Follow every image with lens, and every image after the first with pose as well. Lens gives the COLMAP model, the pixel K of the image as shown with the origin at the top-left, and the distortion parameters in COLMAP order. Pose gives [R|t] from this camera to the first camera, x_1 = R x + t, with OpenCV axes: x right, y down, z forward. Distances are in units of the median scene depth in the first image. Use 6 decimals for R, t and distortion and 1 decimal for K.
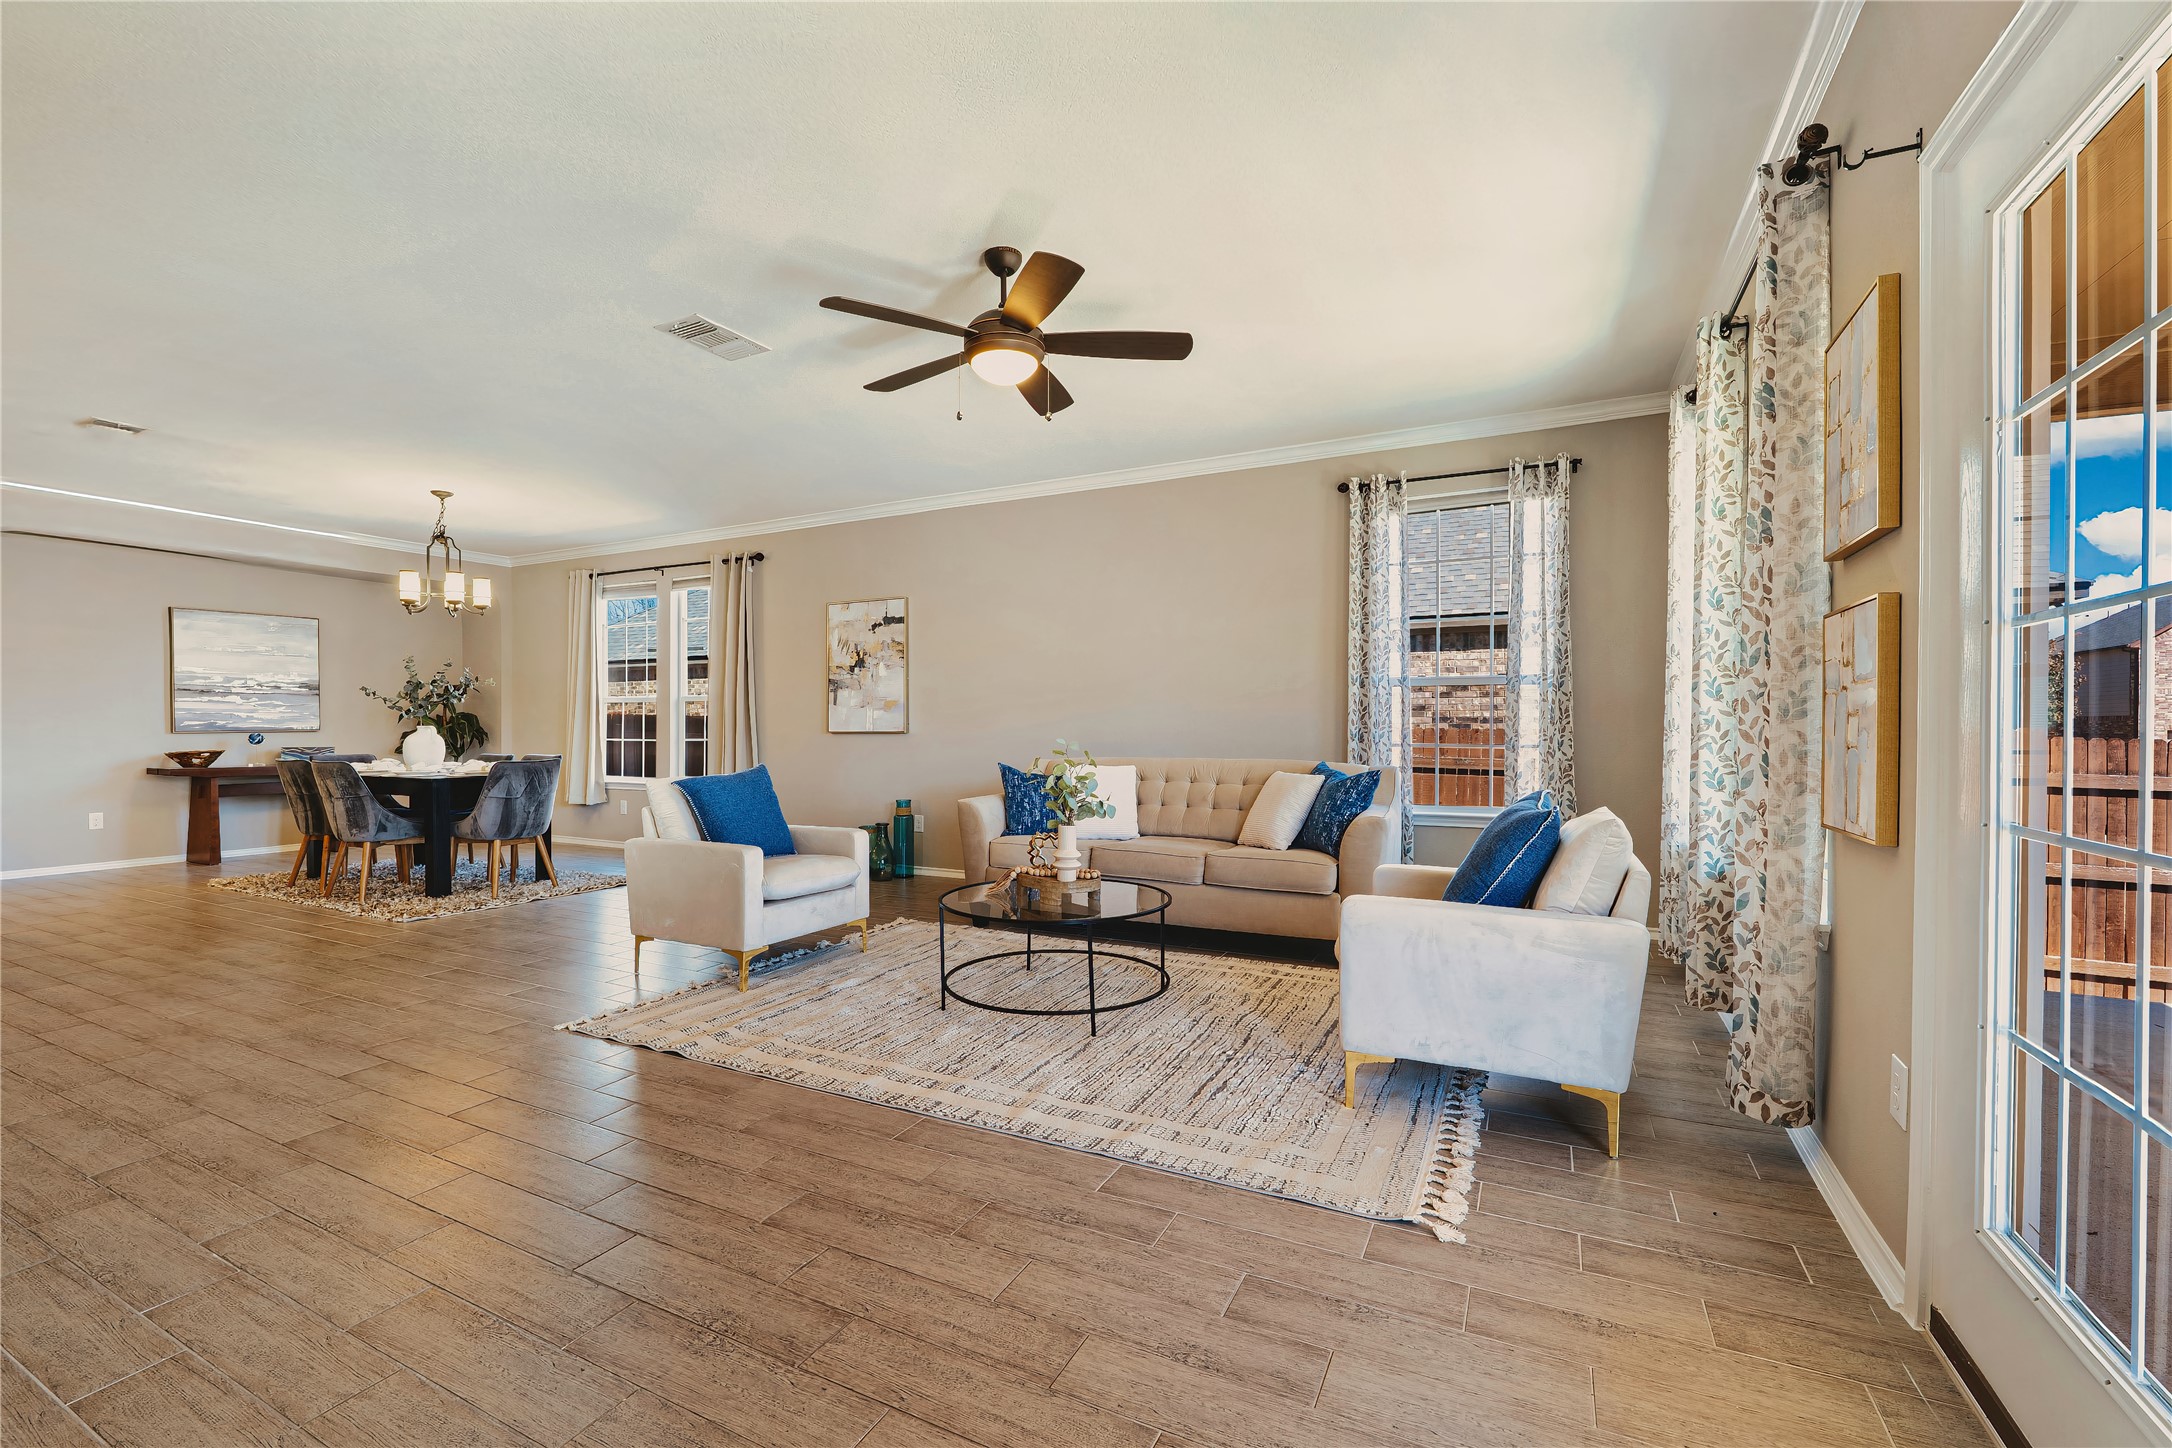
lens RADIAL K [[911.1, 0, 1083.9], [0, 911.1, 732.4], [0, 0, 1]] dist [-0.005408, -0.000317]
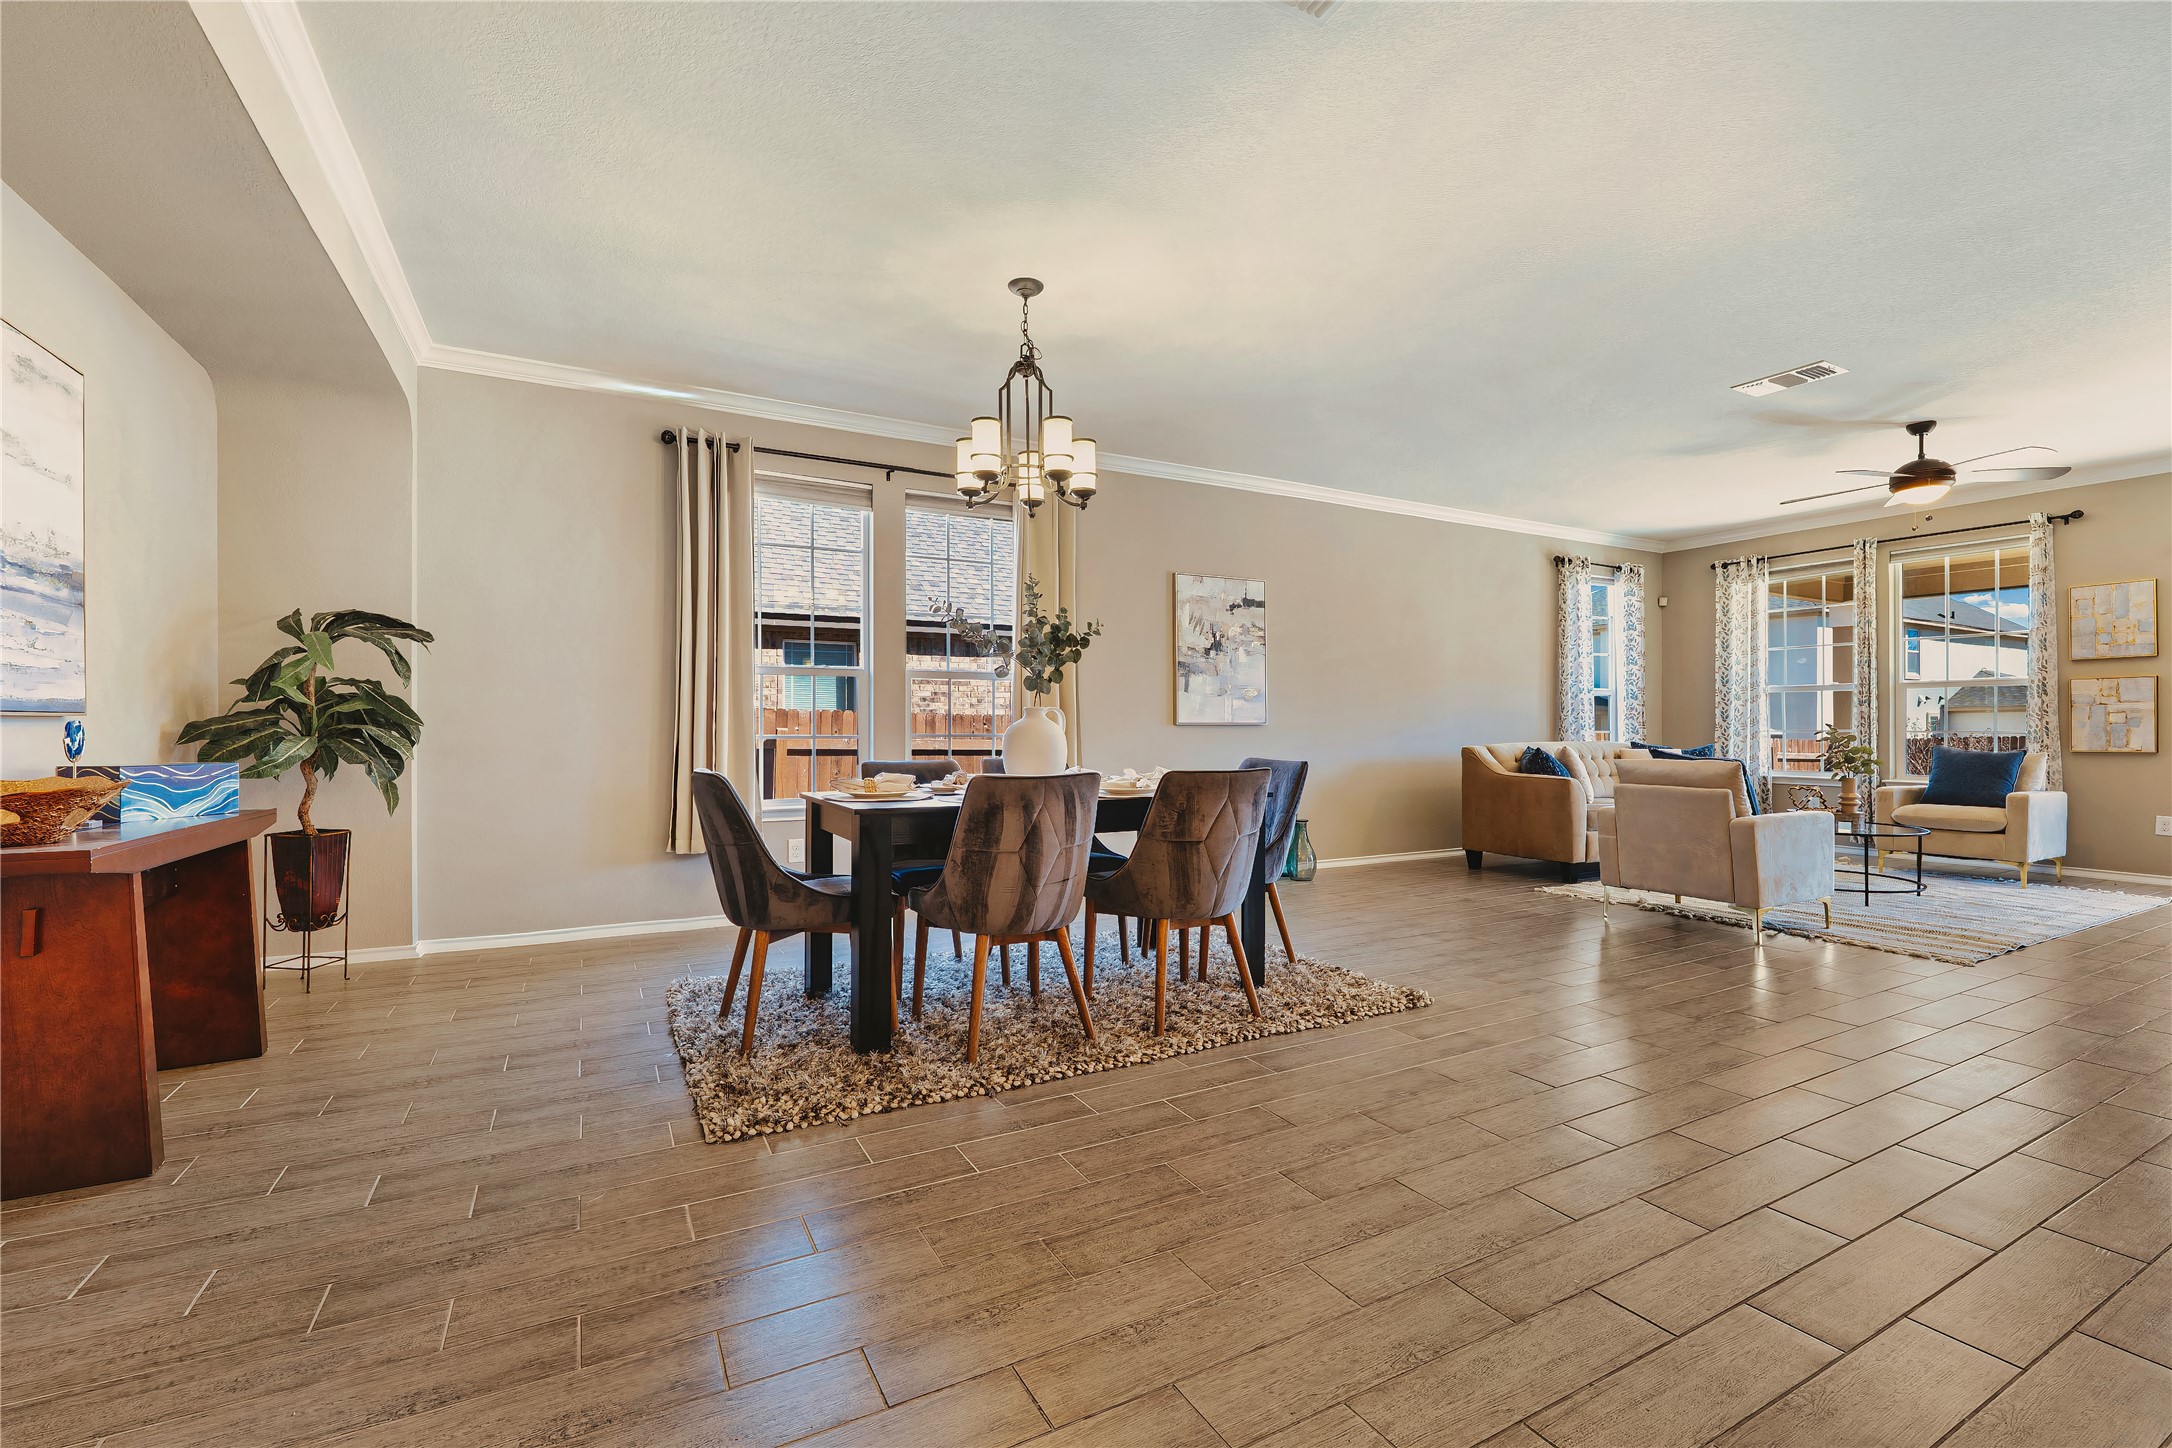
lens RADIAL K [[911.1, 0, 1080.1], [0, 911.1, 728.4], [0, 0, 1]] dist [-0.005408, -0.000317]
pose [[0.574774, -0.001126, 0.818311, -1.043856], [0.005031, 0.999985, -0.002158, 0.005156], [-0.818297, 0.005357, 0.574771, 0.598542]]
